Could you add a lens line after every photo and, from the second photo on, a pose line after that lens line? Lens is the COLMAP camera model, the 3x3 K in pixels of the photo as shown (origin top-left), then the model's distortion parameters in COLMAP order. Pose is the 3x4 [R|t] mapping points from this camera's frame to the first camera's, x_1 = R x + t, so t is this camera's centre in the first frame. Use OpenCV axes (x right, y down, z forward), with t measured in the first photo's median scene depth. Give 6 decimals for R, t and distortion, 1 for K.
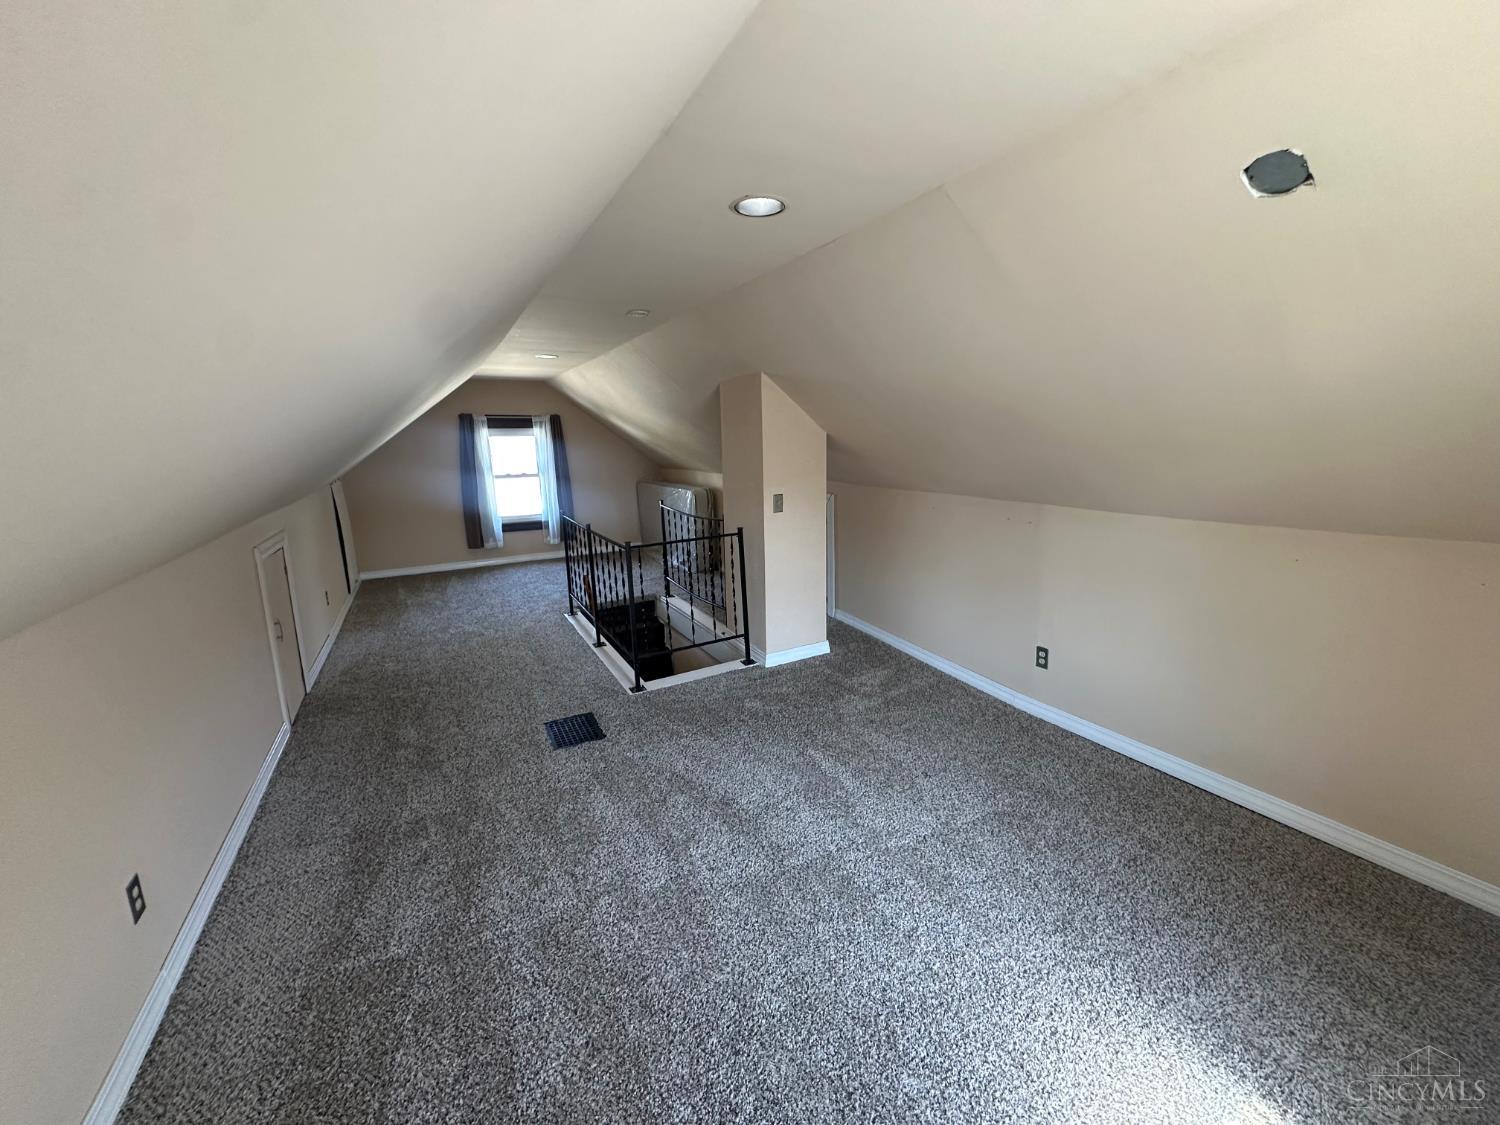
lens RADIAL K [[601.0, 0, 751.0], [0, 601.0, 562.8], [0, 0, 1]] dist [-0.004909, 0.000563]
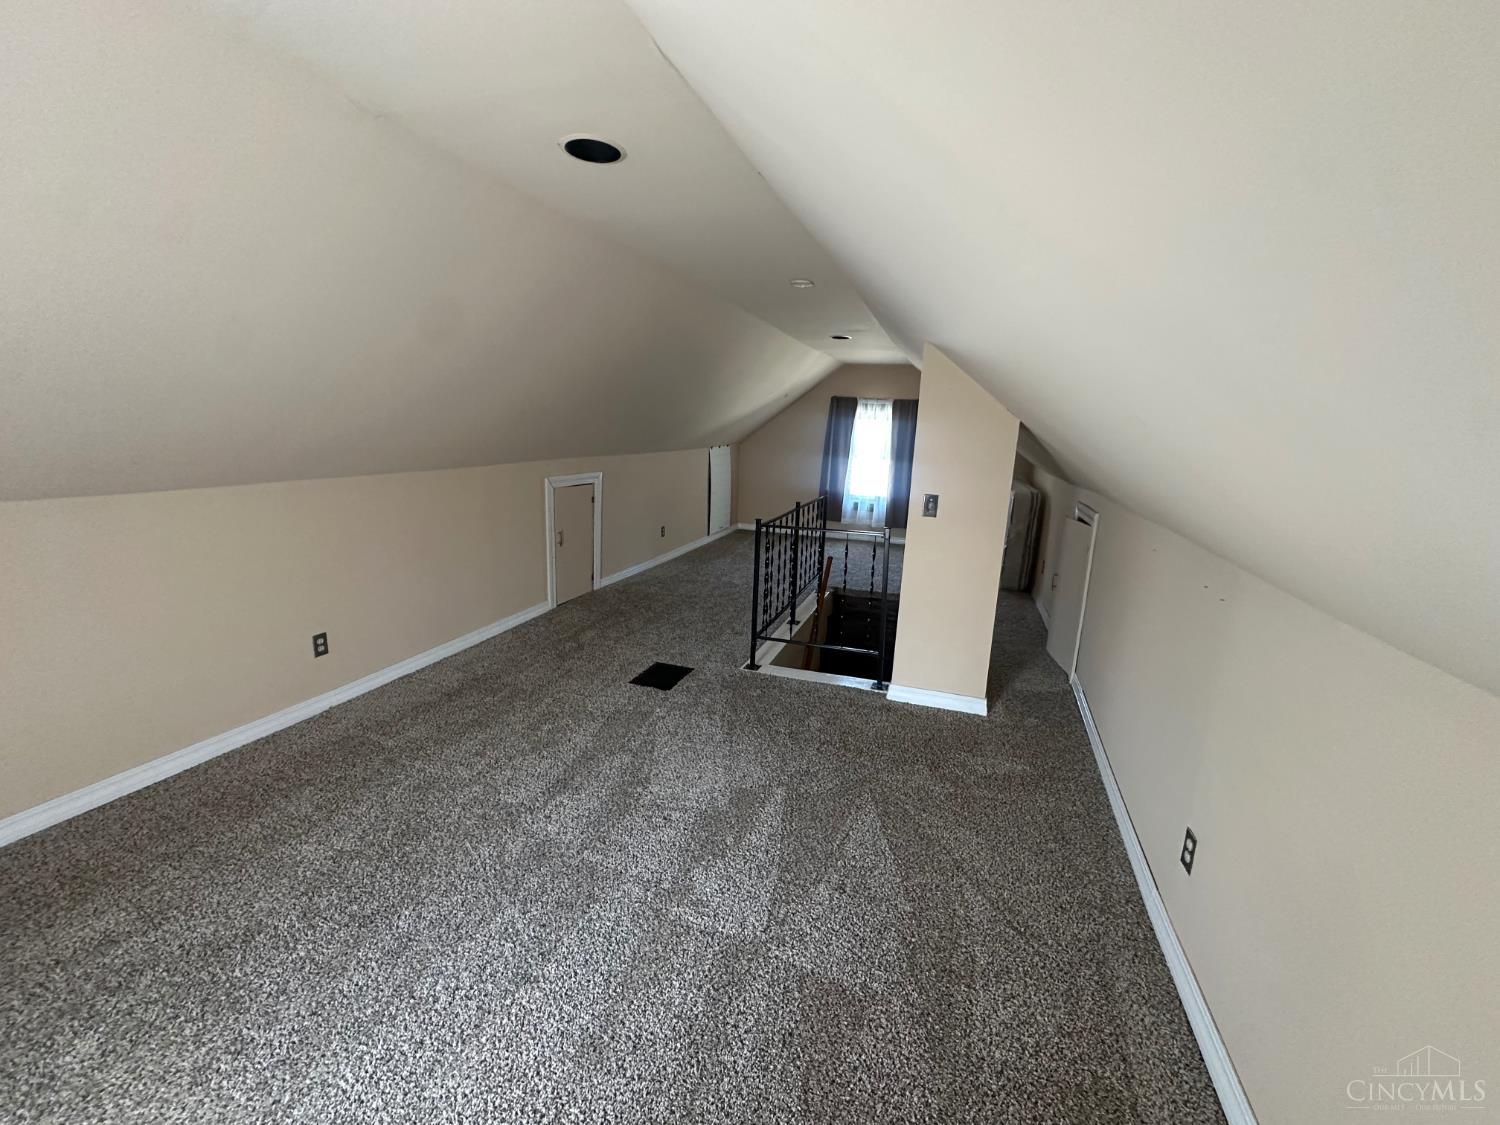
lens RADIAL K [[601.0, 0, 751.0], [0, 601.0, 562.8], [0, 0, 1]] dist [-0.004909, 0.000563]
pose [[0.666332, 0.213610, -0.714403, 0.551210], [-0.202924, 0.973875, 0.101924, -0.068812], [0.717512, 0.077054, 0.692271, 0.327777]]
